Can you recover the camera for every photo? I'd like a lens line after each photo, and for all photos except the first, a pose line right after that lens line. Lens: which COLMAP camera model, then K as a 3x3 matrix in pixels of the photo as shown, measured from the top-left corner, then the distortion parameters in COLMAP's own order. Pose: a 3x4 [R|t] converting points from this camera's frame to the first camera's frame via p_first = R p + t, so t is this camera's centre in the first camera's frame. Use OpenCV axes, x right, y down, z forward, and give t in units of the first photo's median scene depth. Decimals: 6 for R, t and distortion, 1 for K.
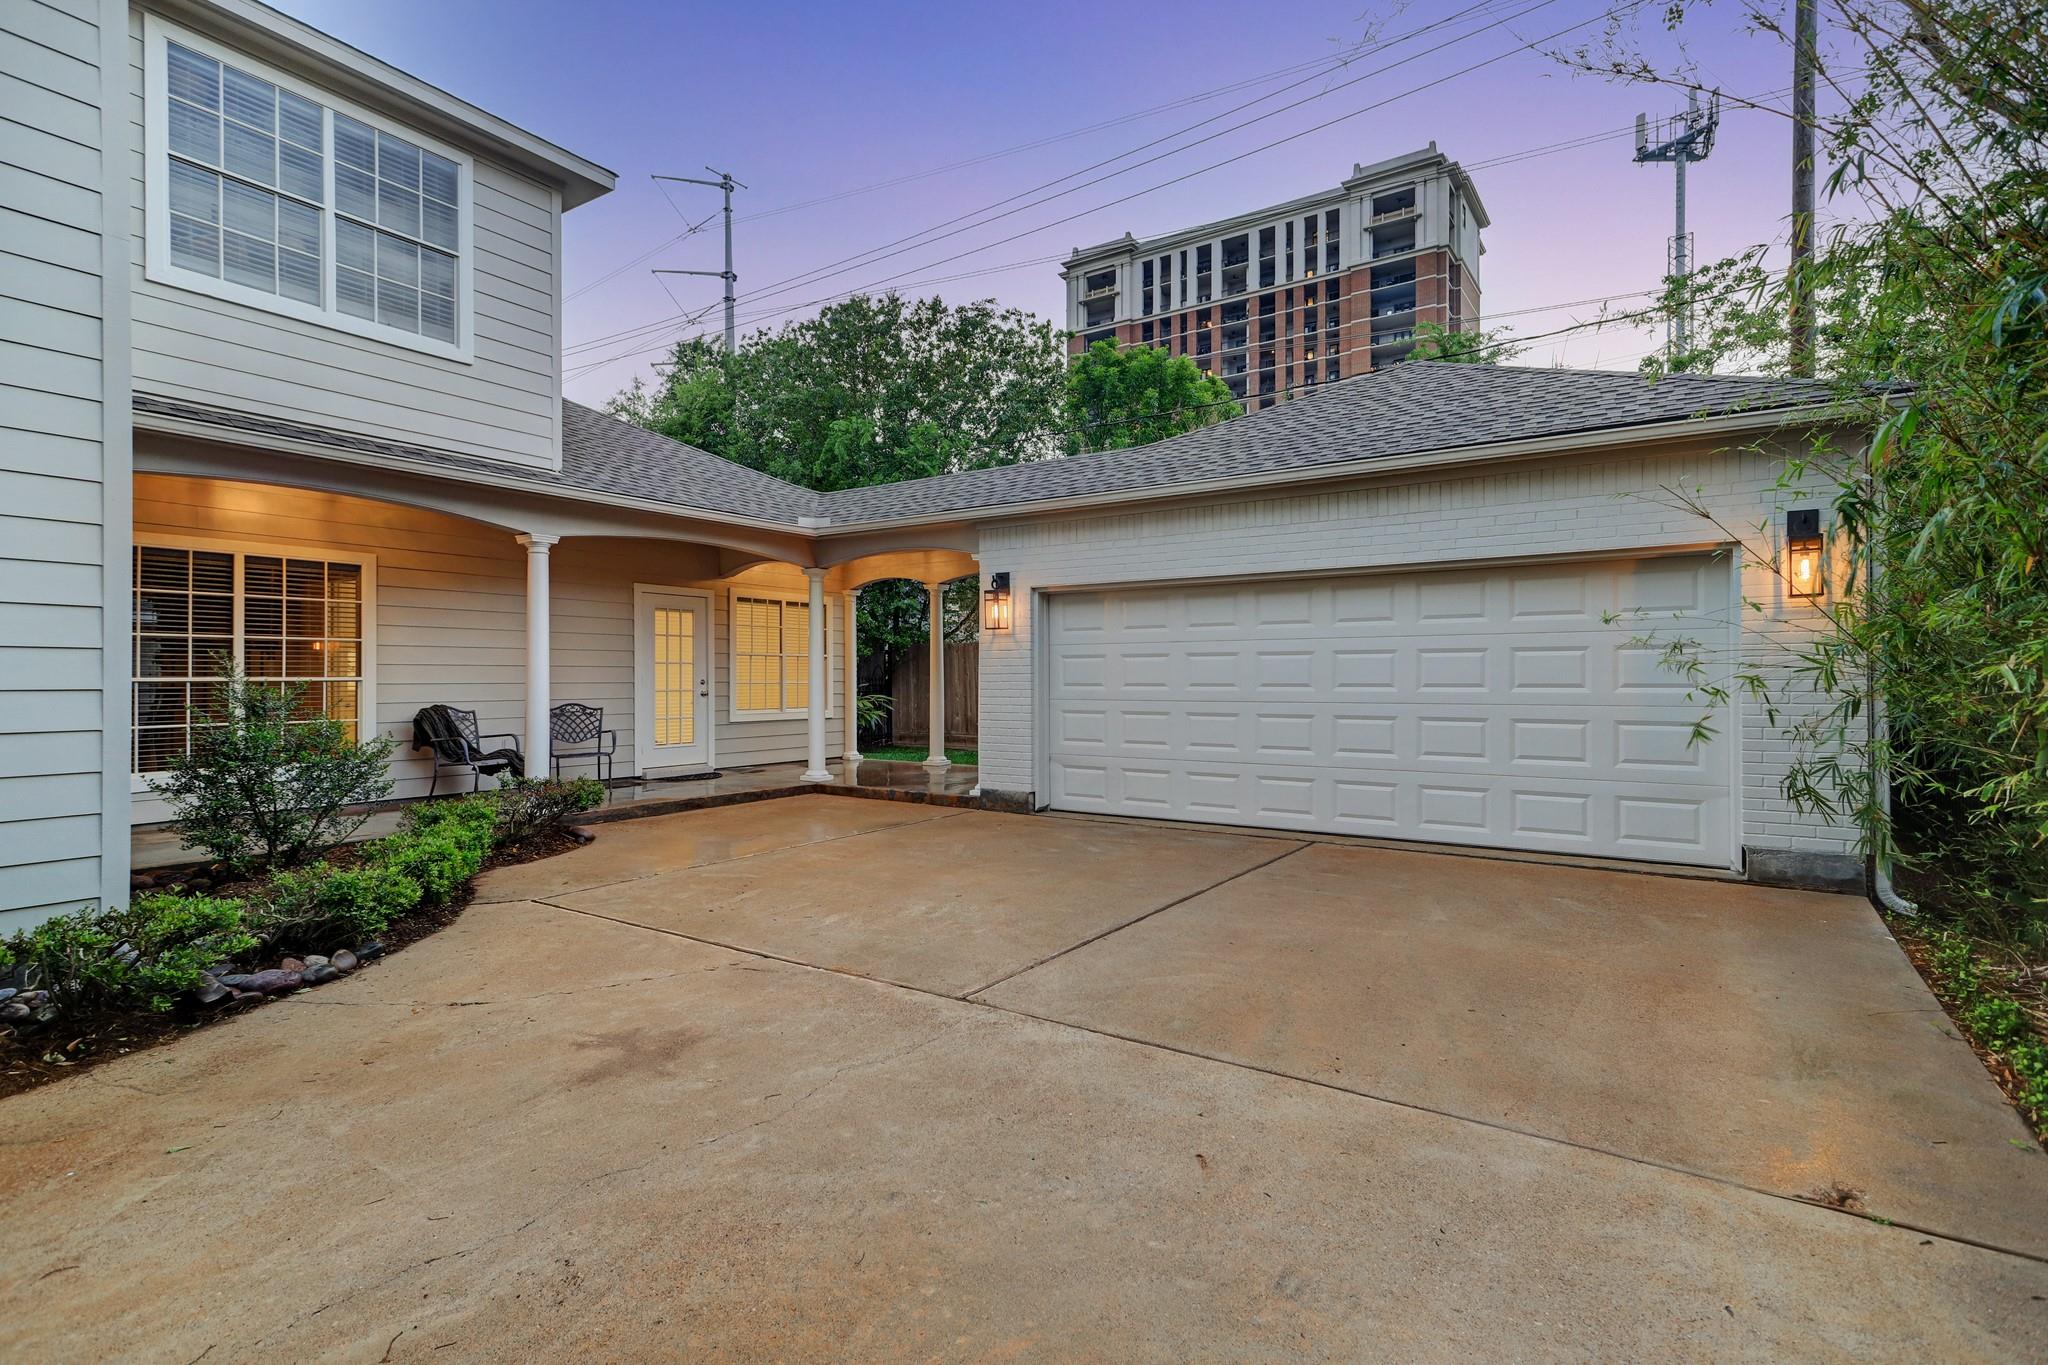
lens RADIAL K [[1048.7, 0, 1012.6], [0, 1048.7, 674.5], [0, 0, 1]] dist [0.002093, 0.014386]
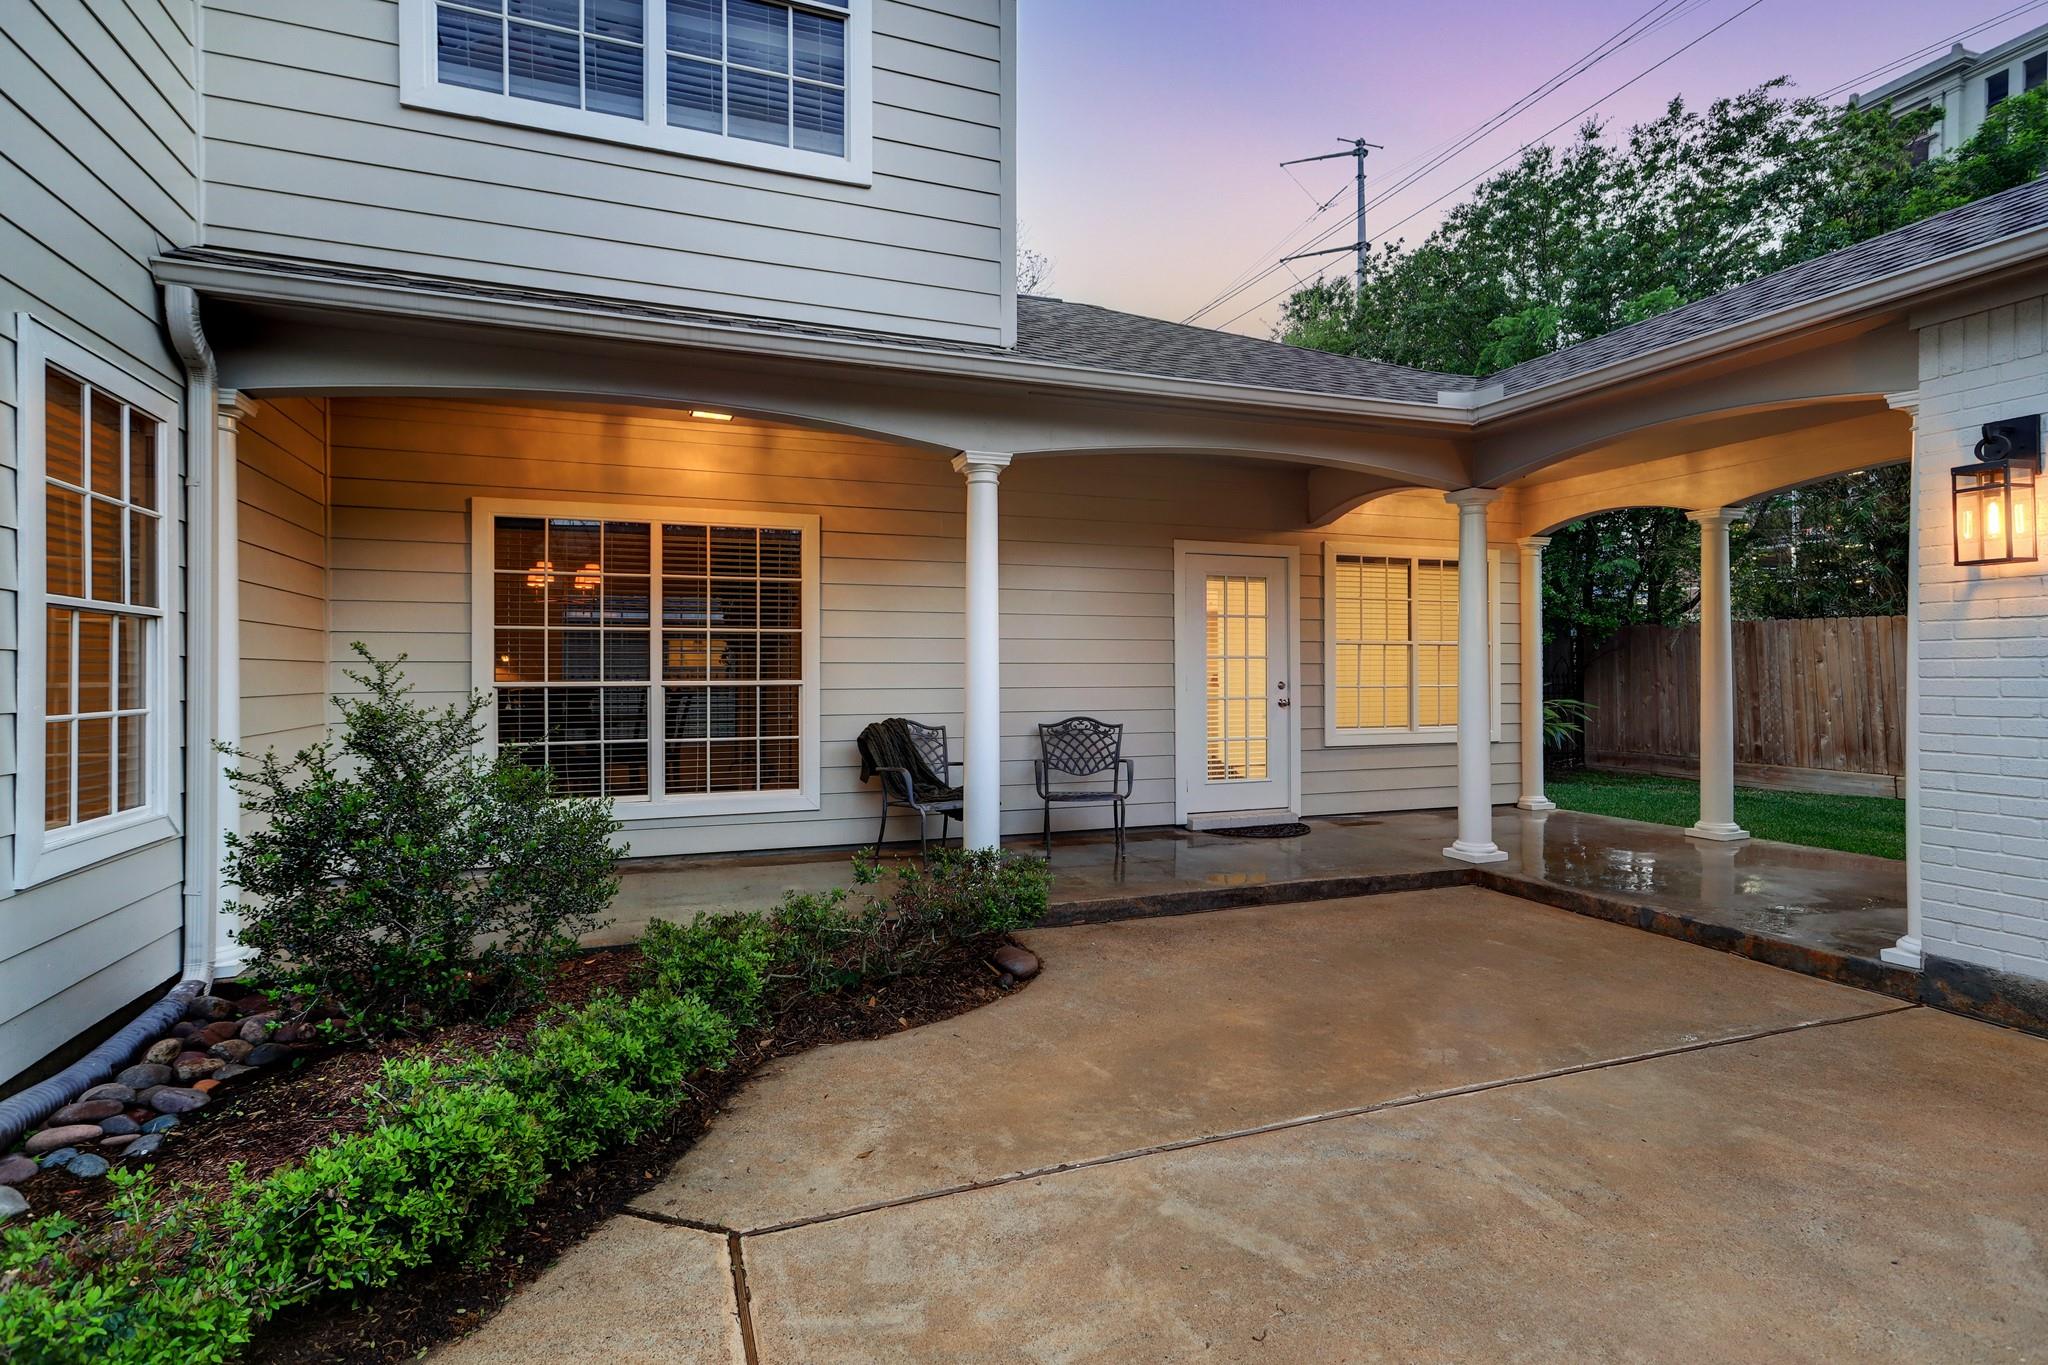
lens RADIAL K [[991.7, 0, 946.7], [0, 991.7, 667.9], [0, 0, 1]] dist [0.017737, 0.000008]
pose [[0.788136, -0.001736, -0.615499, -0.088908], [0.002327, 0.999997, 0.000160, -0.005361], [0.615497, -0.001558, 0.788138, 0.443643]]
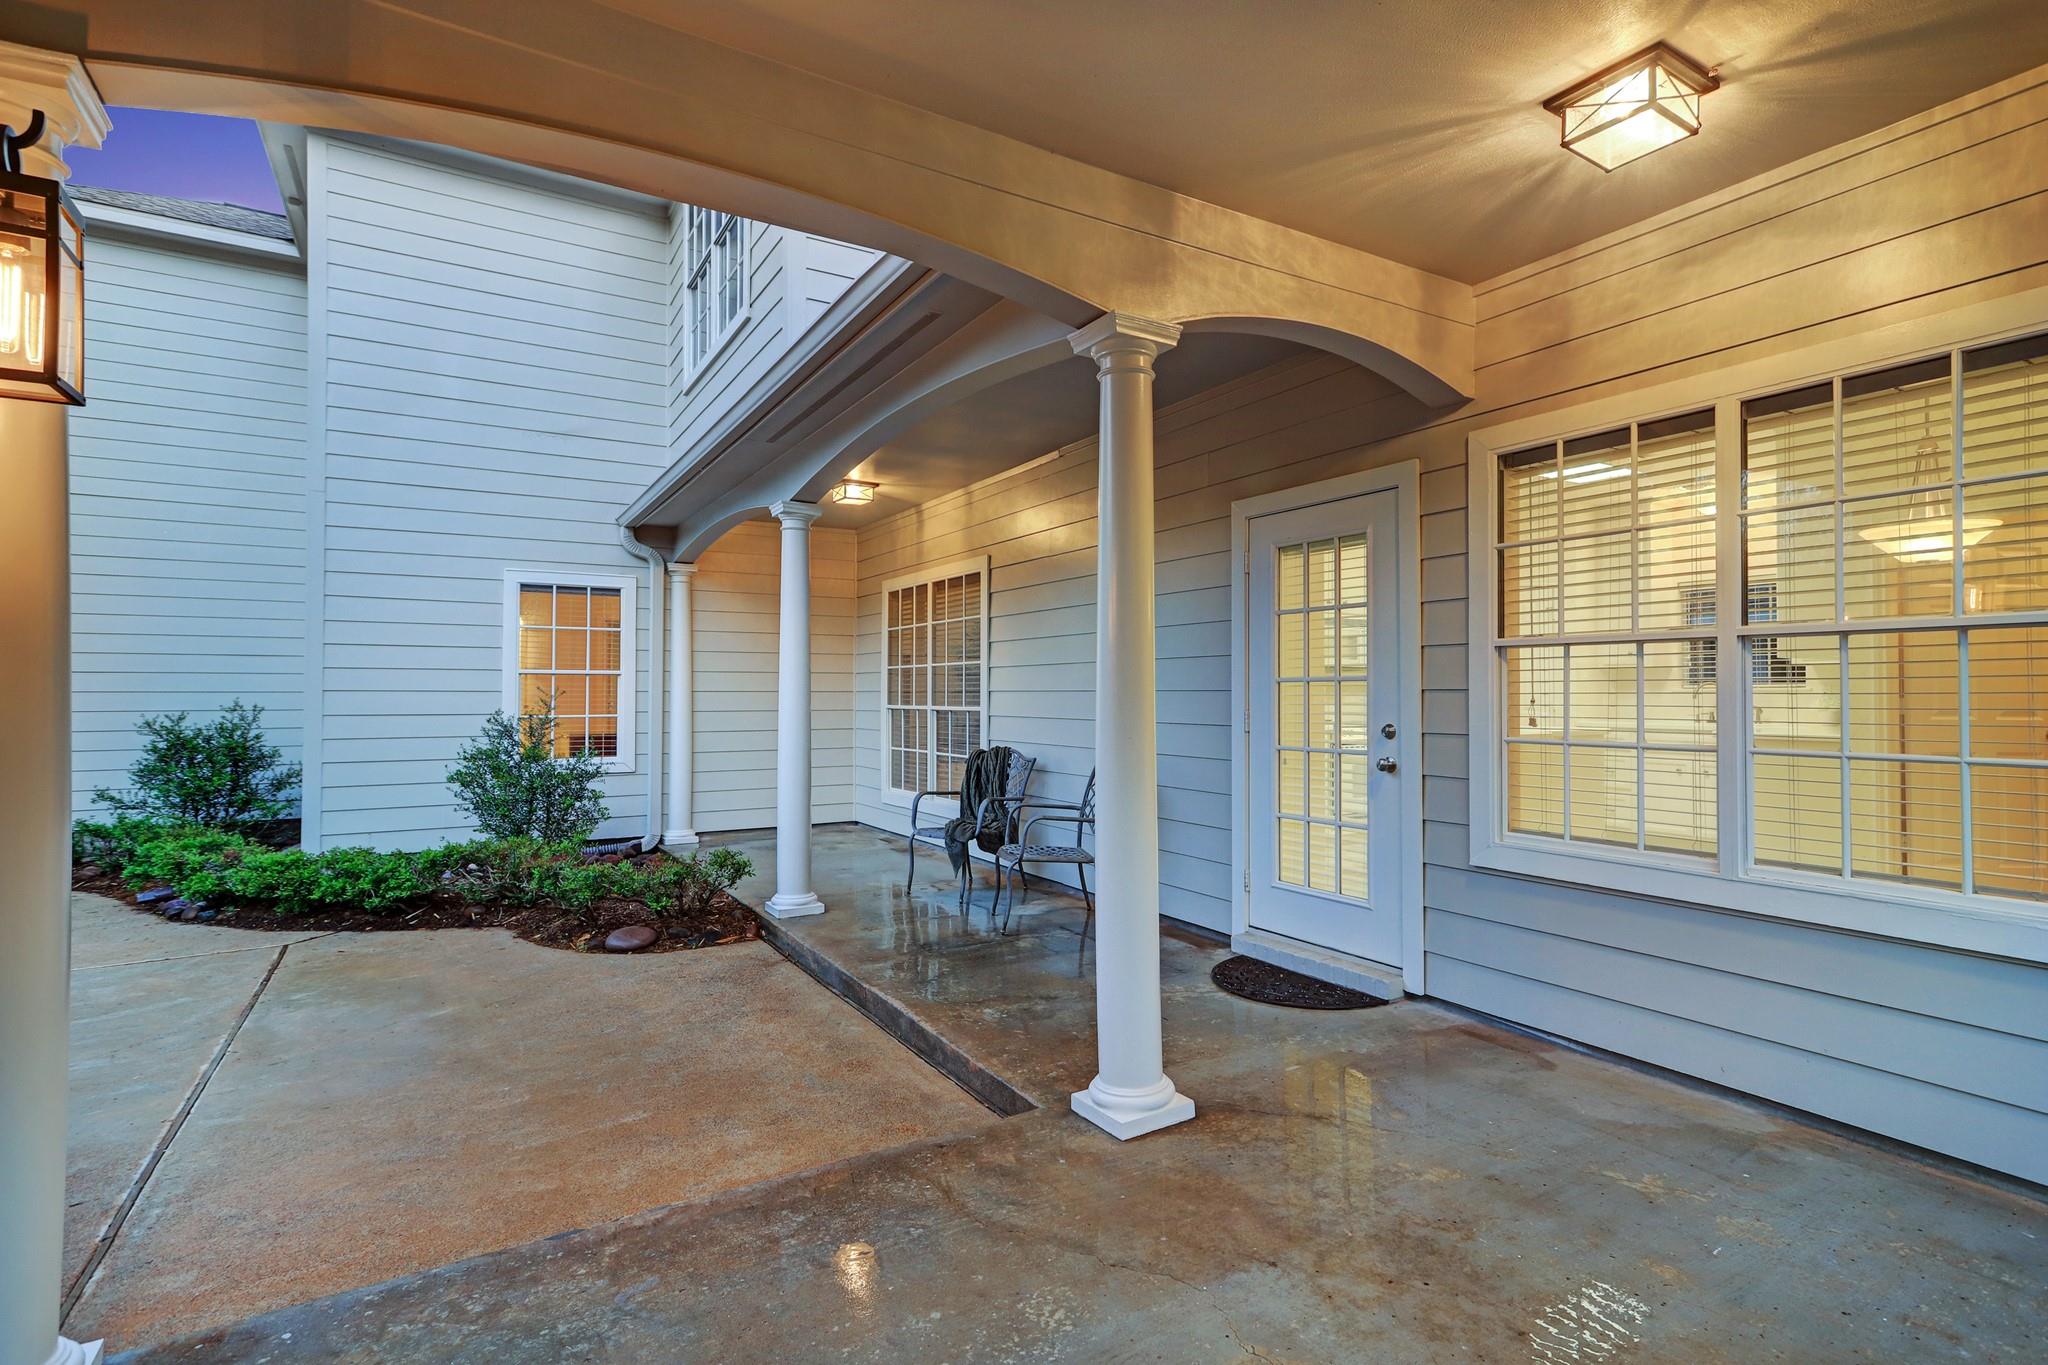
lens RADIAL K [[998.4, 0, 1092.7], [0, 998.4, 679.9], [0, 0, 1]] dist [0.022550, 0.000156]
pose [[-0.406676, -0.006547, -0.913549, 0.055138], [0.006027, 0.999933, -0.009850, -0.009159], [0.913553, -0.009512, -0.406610, 1.225252]]
